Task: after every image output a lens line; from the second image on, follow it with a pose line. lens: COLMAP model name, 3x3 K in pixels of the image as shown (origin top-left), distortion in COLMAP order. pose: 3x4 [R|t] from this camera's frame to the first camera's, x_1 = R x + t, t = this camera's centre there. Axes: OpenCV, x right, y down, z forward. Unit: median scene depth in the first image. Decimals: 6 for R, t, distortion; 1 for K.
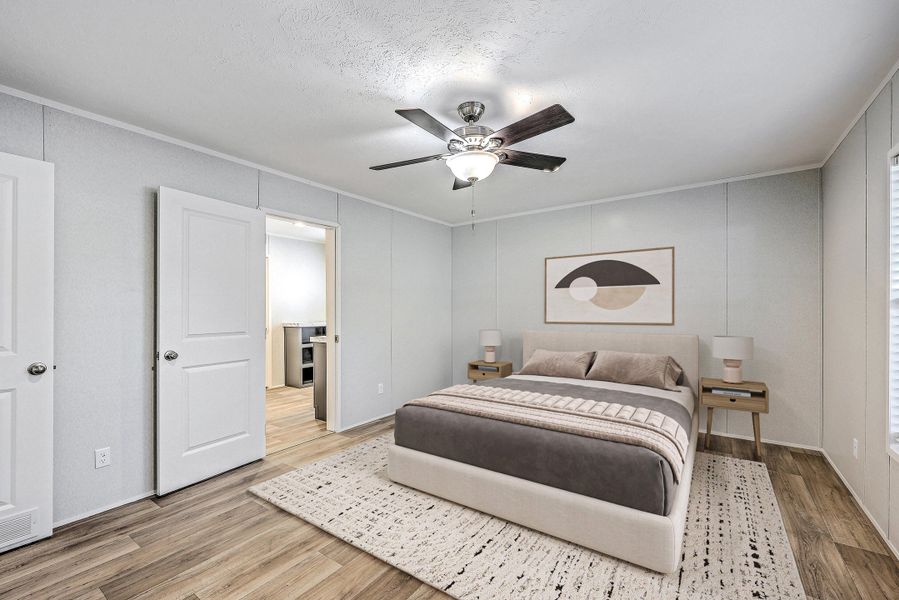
lens RADIAL K [[369.3, 0, 455.4], [0, 369.3, 296.9], [0, 0, 1]] dist [-0.008203, -0.000369]
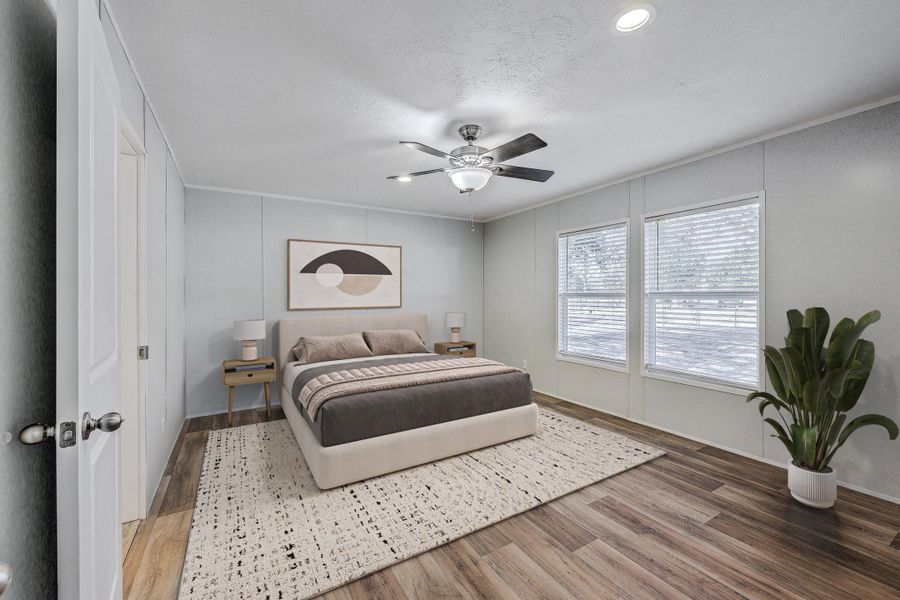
lens RADIAL K [[369.7, 0, 455.9], [0, 369.7, 296.9], [0, 0, 1]] dist [-0.008203, -0.000369]
pose [[0.425894, -0.007572, 0.904741, -0.540366], [-0.031353, 0.999241, 0.023122, 0.004915], [-0.904229, -0.038214, 0.425334, 0.282628]]
